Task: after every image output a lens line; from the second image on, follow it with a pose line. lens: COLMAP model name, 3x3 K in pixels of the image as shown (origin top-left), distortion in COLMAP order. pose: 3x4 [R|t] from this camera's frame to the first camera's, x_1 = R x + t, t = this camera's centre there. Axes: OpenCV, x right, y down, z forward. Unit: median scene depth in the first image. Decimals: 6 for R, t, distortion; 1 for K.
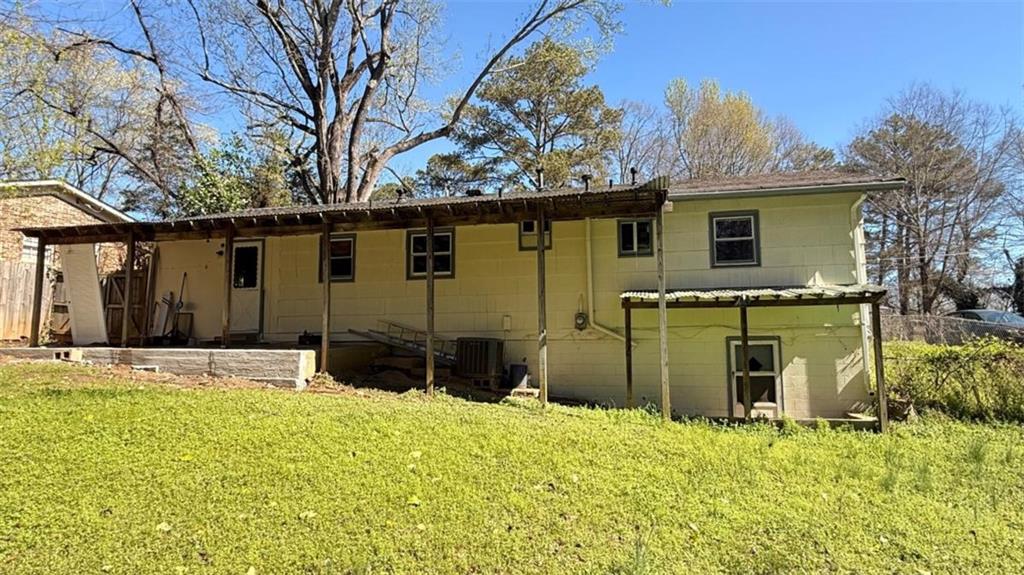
lens RADIAL K [[570.3, 0, 512.0], [0, 570.3, 287.5], [0, 0, 1]] dist [-0.000709, -0.000218]
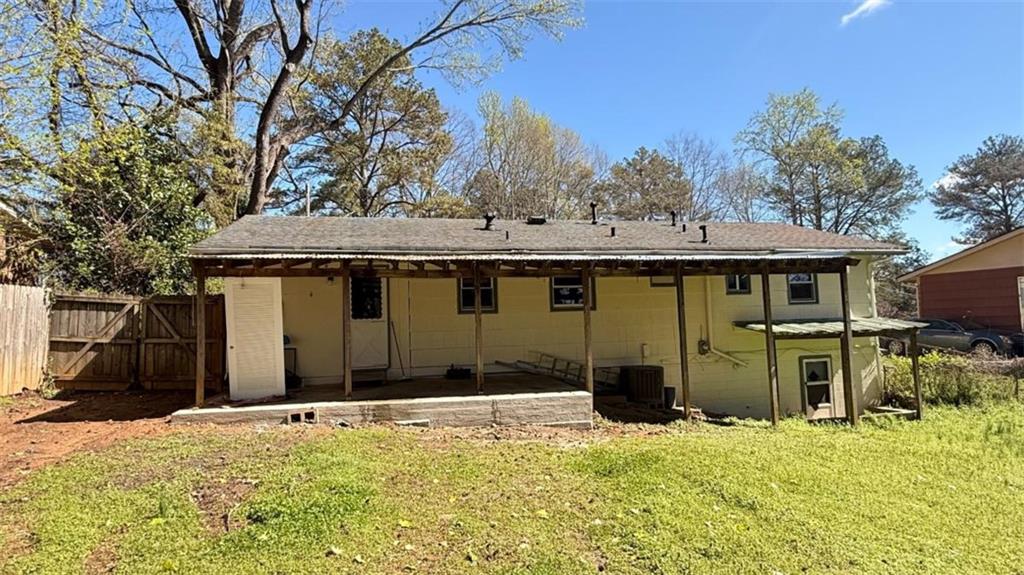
lens RADIAL K [[572.2, 0, 511.9], [0, 572.2, 275.0], [0, 0, 1]] dist [0.000073, -0.000359]
pose [[0.893841, 0.018879, 0.447985, -0.793246], [-0.018628, 0.999814, -0.004968, -0.080901], [-0.447996, -0.003904, 0.894027, 0.099045]]
